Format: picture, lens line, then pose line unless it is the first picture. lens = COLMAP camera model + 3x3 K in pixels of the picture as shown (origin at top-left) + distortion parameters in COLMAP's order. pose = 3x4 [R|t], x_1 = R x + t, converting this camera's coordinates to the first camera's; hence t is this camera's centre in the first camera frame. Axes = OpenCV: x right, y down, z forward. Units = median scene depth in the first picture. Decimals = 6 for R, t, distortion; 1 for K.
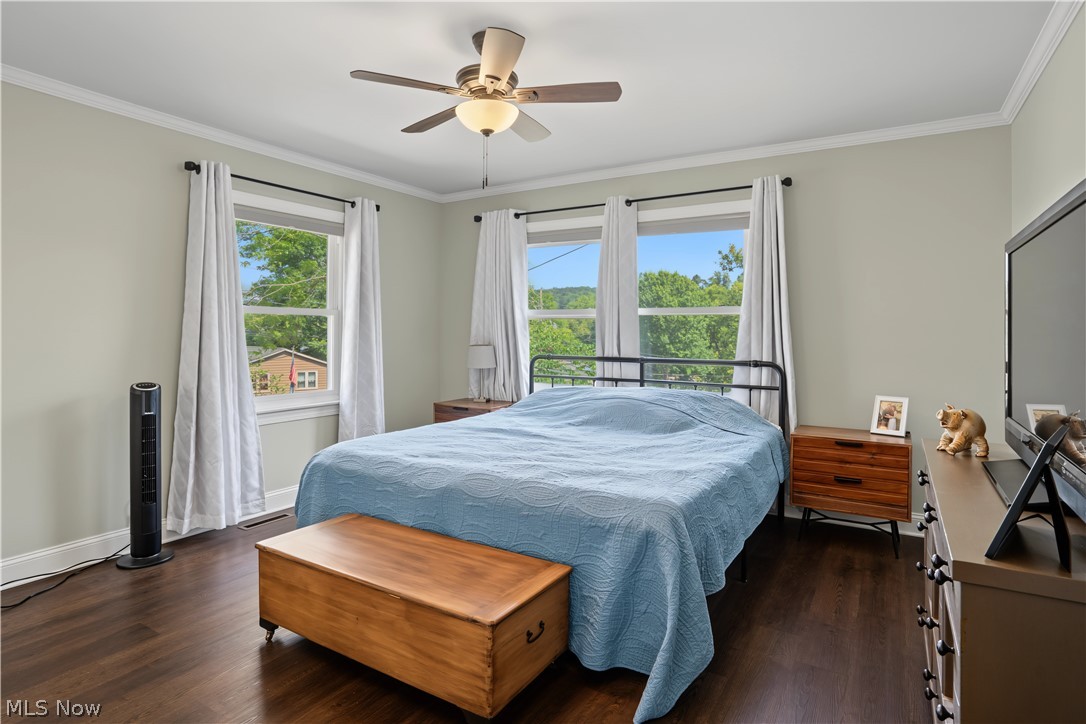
lens RADIAL K [[573.7, 0, 543.1], [0, 573.7, 344.4], [0, 0, 1]] dist [-0.054986, 0.036637]
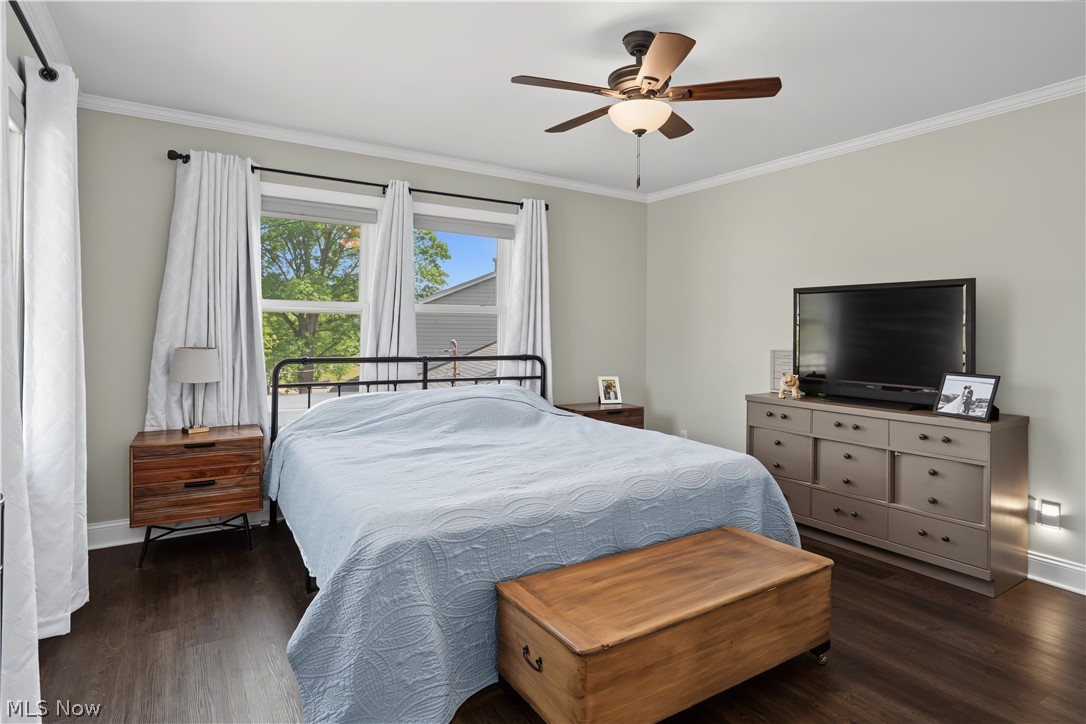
lens RADIAL K [[586.3, 0, 538.8], [0, 586.3, 328.8], [0, 0, 1]] dist [-0.025618, 0.000236]
pose [[0.451545, 0.003079, 0.892243, -0.697632], [0.009942, 0.999915, -0.008482, -0.014678], [-0.892193, 0.012701, 0.451475, 0.441854]]
